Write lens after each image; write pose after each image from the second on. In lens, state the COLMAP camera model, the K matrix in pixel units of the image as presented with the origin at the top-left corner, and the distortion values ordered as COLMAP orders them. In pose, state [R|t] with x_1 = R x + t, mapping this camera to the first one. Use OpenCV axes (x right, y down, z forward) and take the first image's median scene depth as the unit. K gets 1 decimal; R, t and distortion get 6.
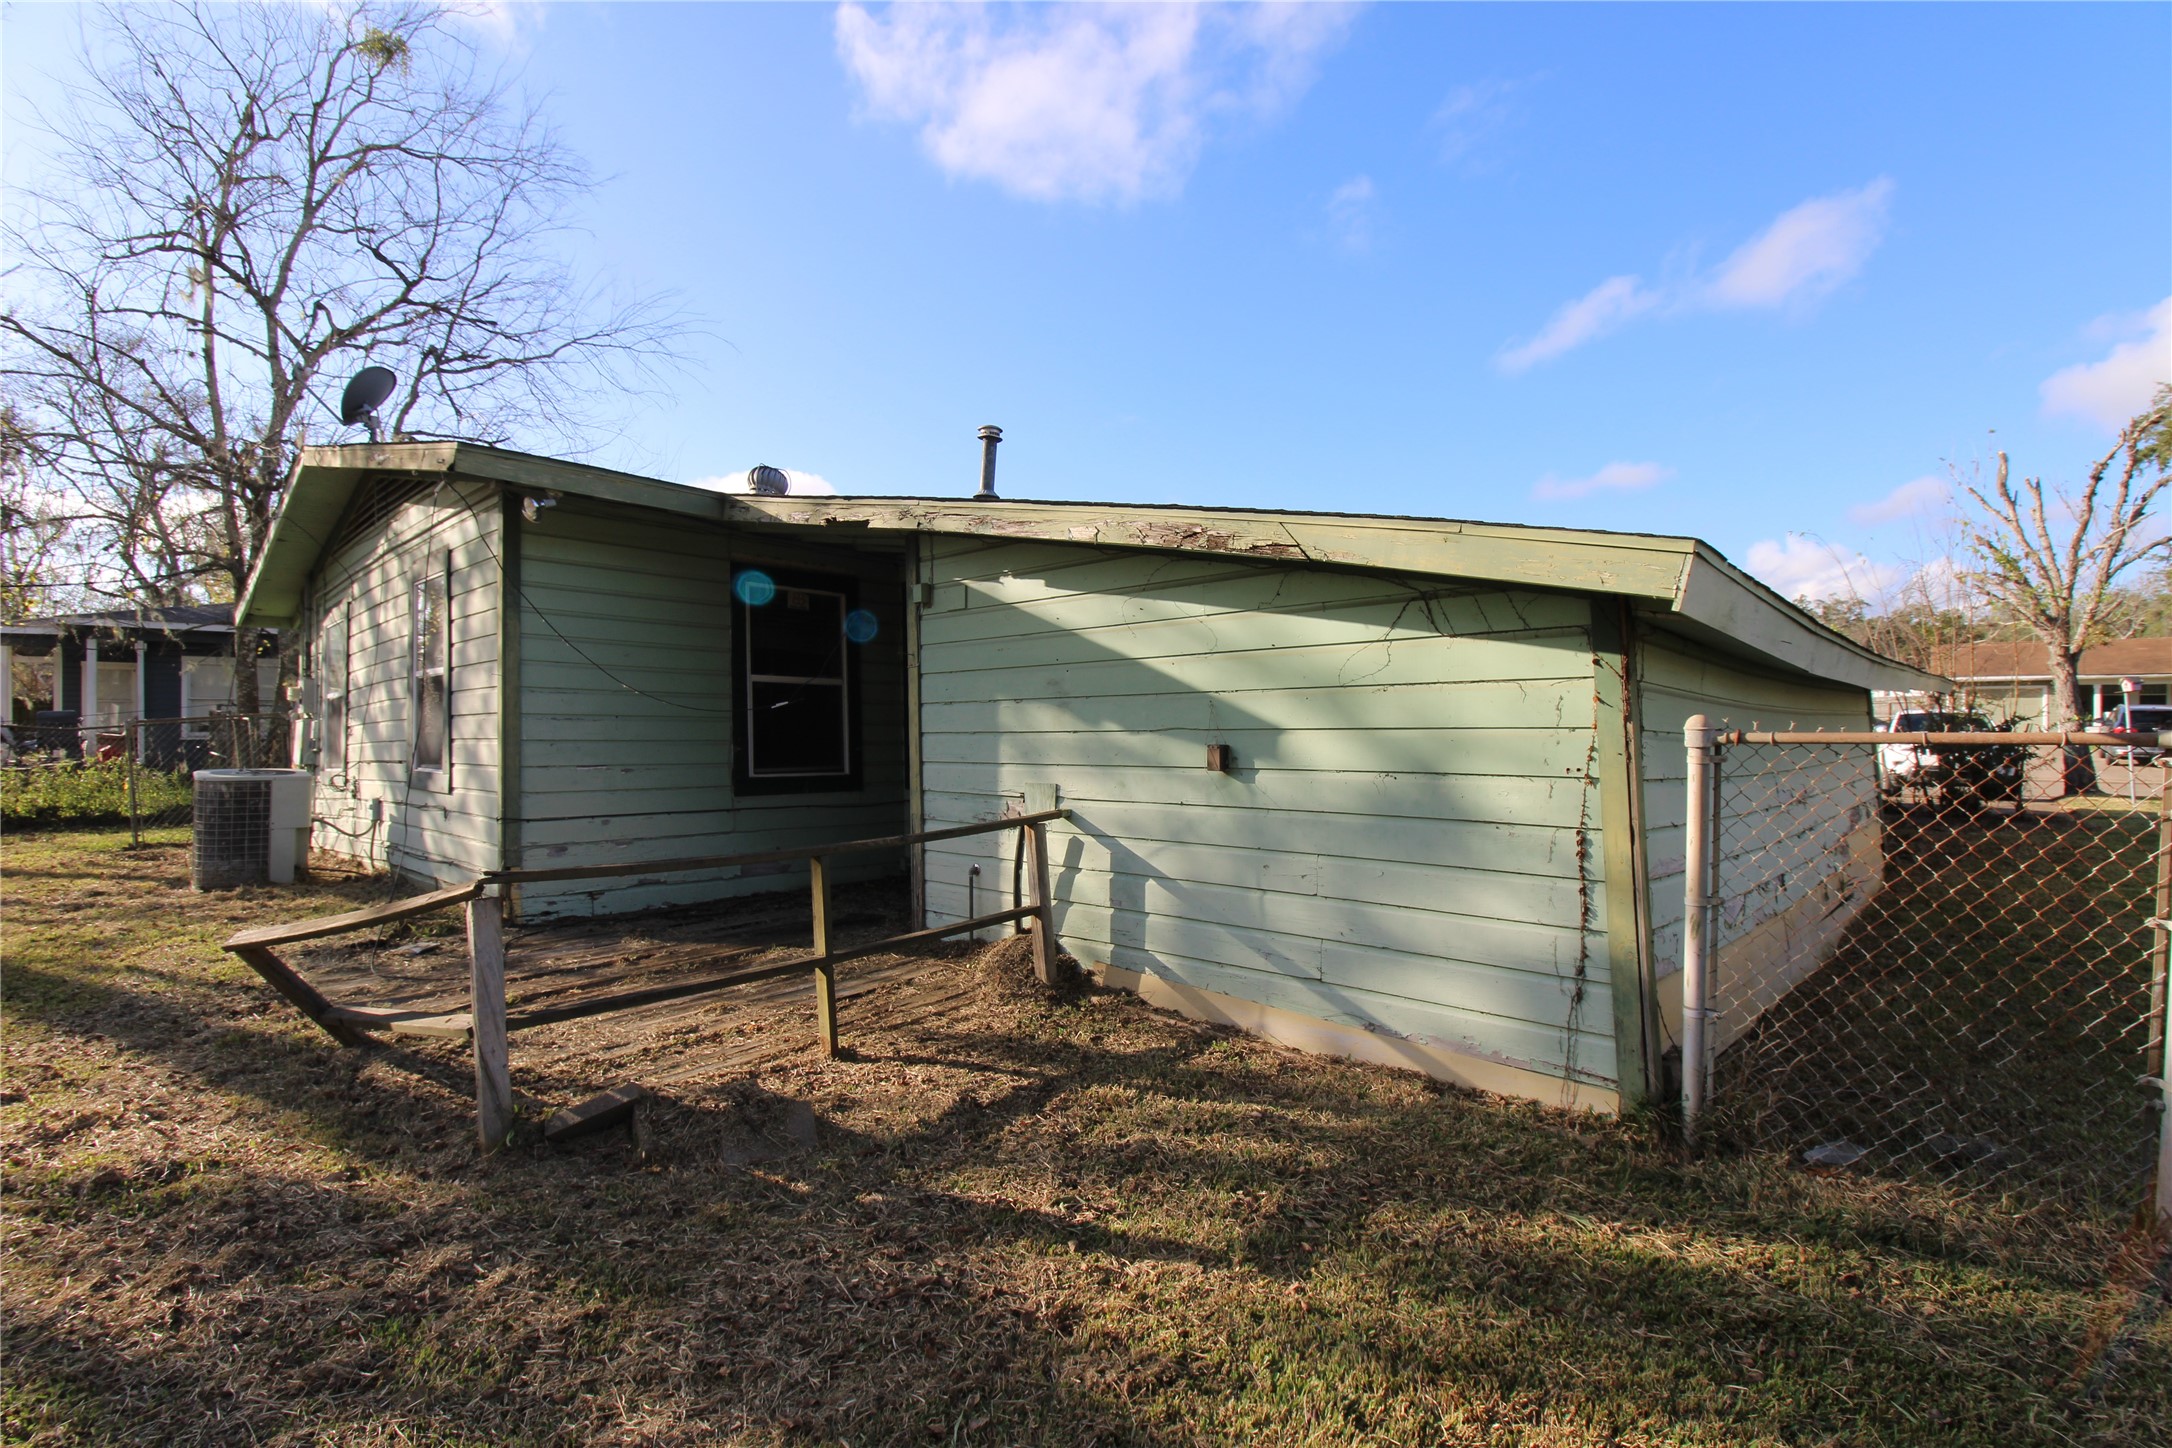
lens RADIAL K [[1014.3, 0, 1095.5], [0, 1014.3, 717.8], [0, 0, 1]] dist [0.003660, -0.014968]
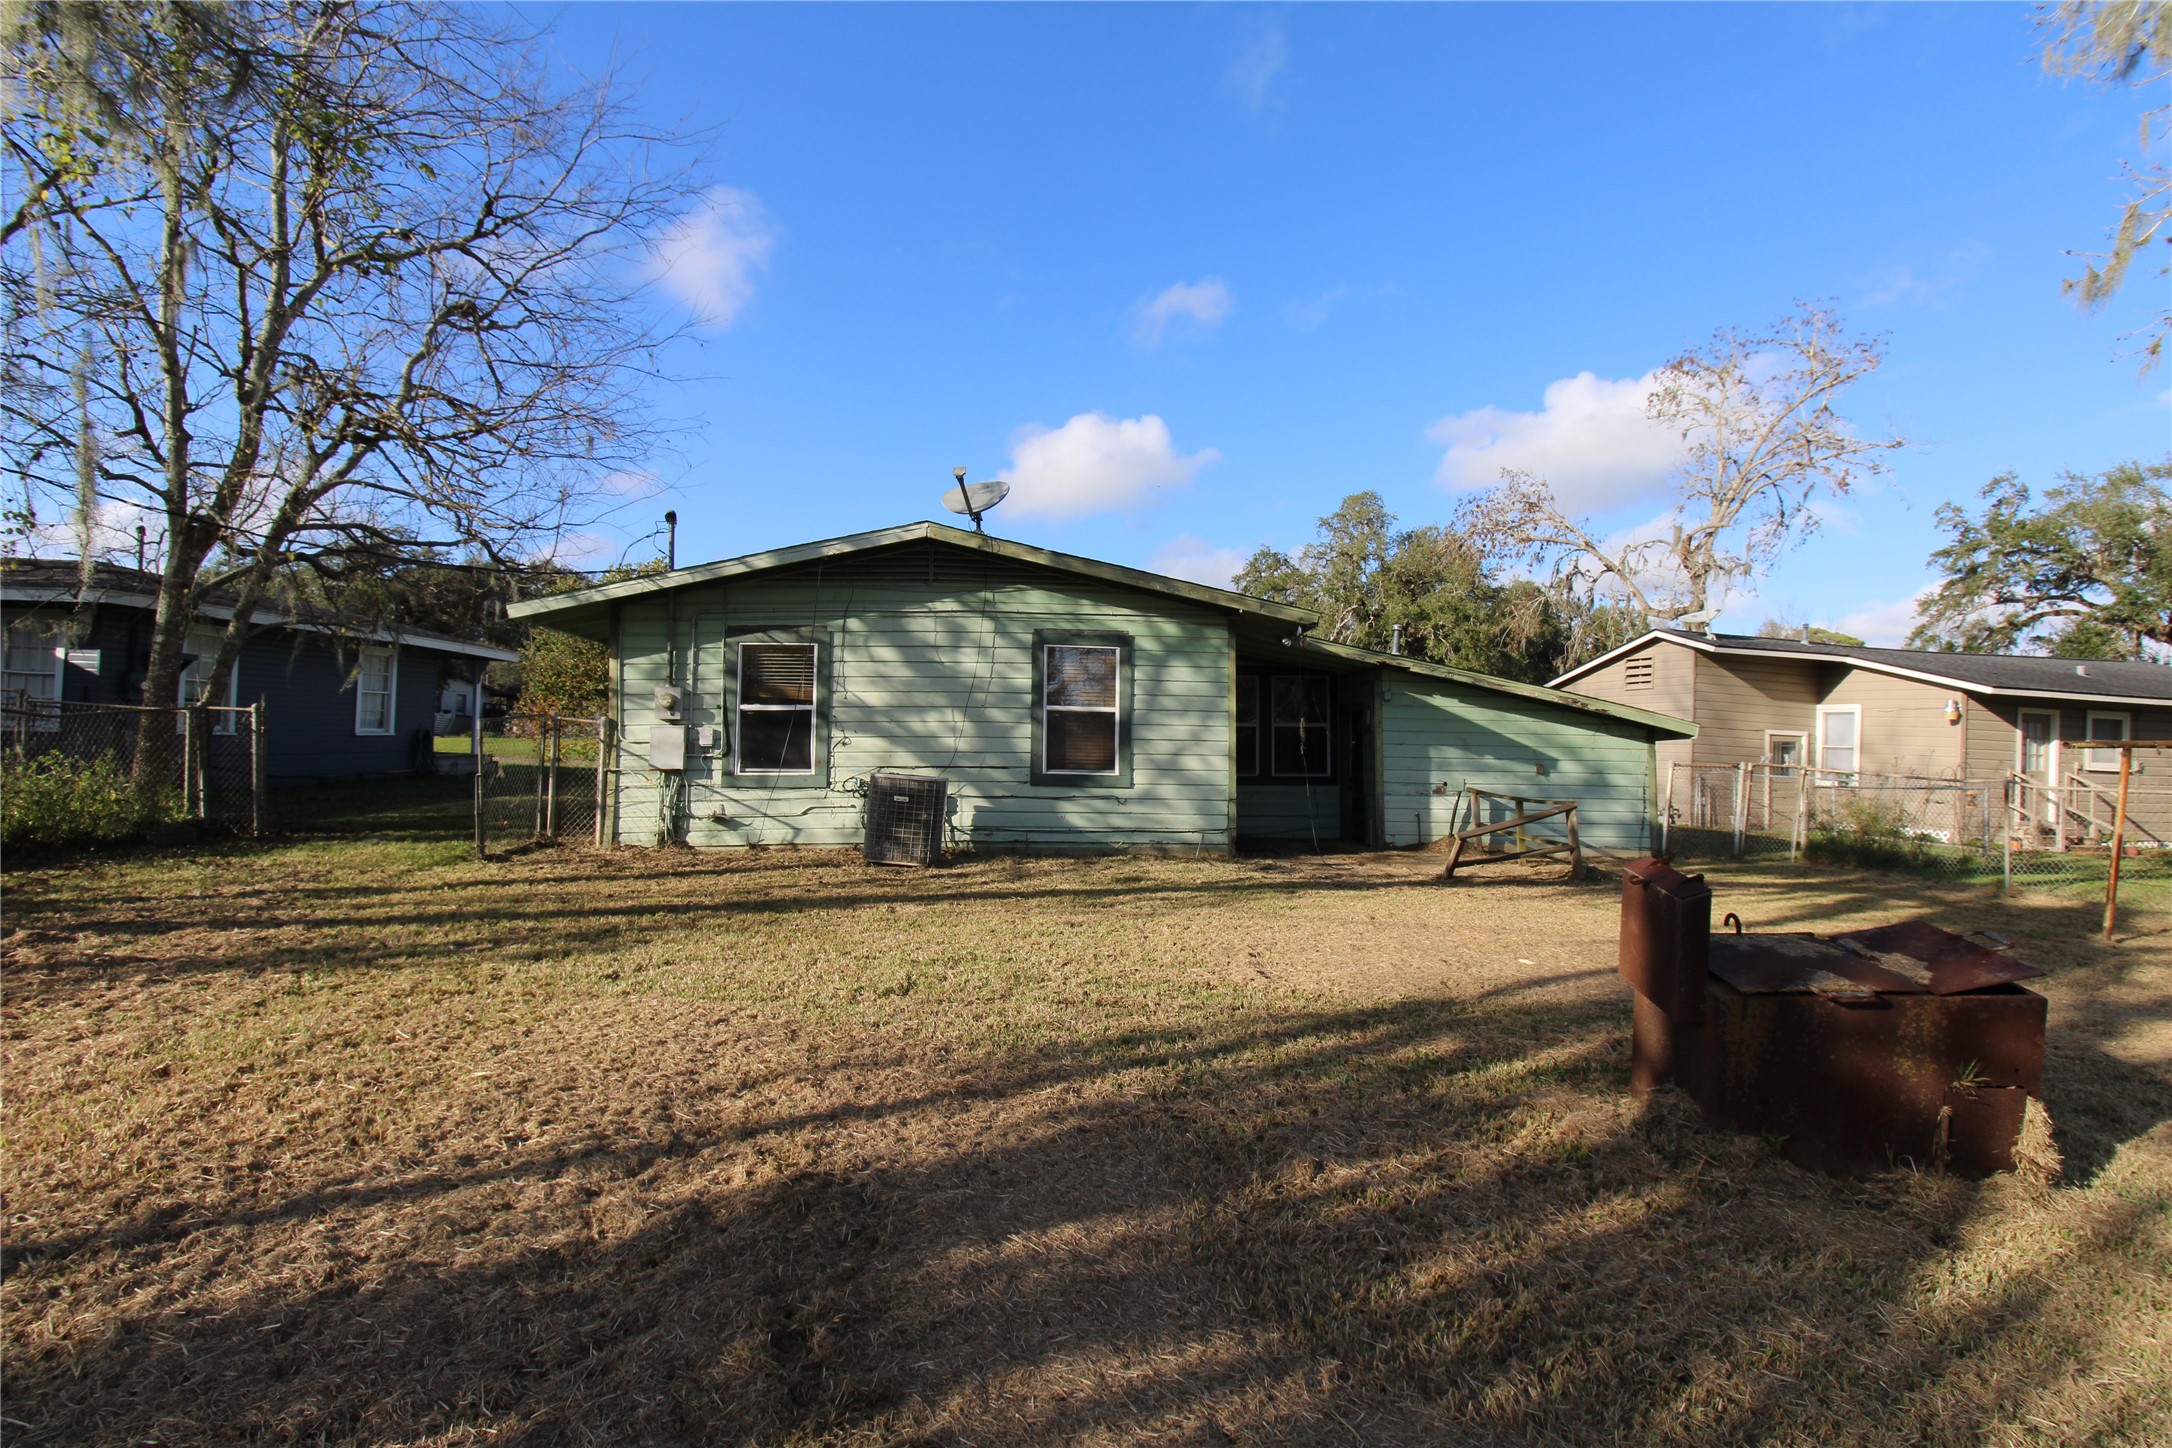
lens RADIAL K [[1011.8, 0, 1099.4], [0, 1011.8, 712.0], [0, 0, 1]] dist [0.000841, -0.015022]
pose [[0.672259, 0.049803, 0.738639, -3.151447], [-0.036960, 0.998748, -0.033702, 0.021027], [-0.739392, -0.004643, 0.673259, -0.085079]]
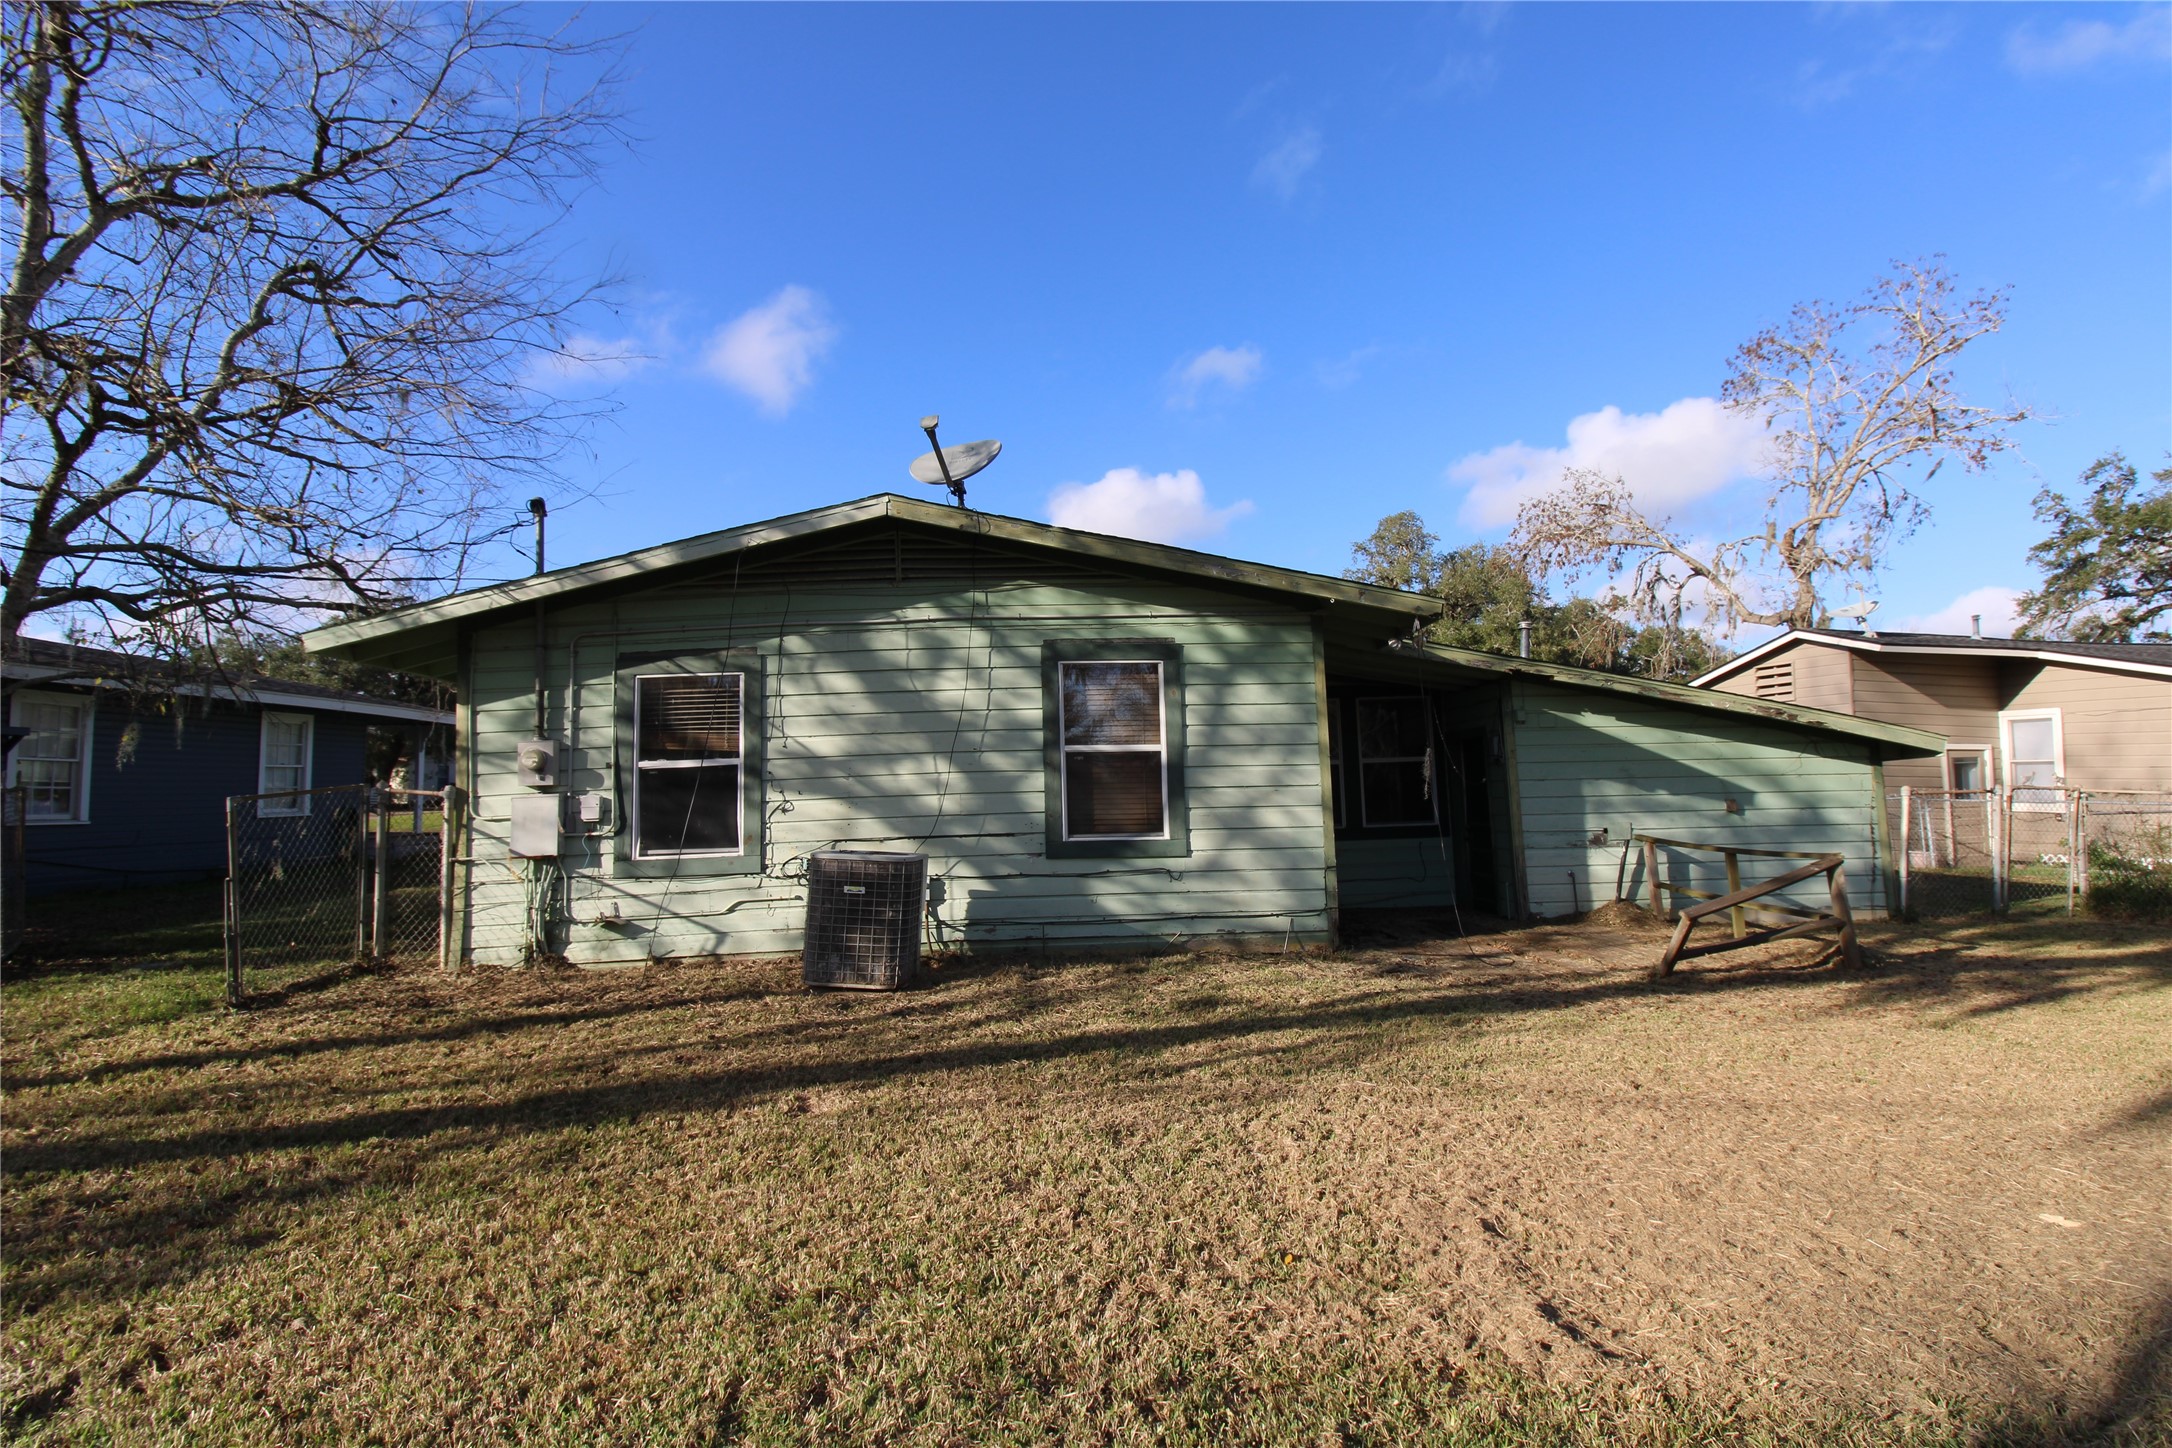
lens RADIAL K [[1014.3, 0, 1095.5], [0, 1014.3, 717.8], [0, 0, 1]] dist [0.003660, -0.014968]
pose [[0.698112, 0.050966, 0.714172, -2.606178], [0.002089, 0.997314, -0.073214, 0.007616], [-0.715985, 0.052603, 0.696131, 0.436524]]
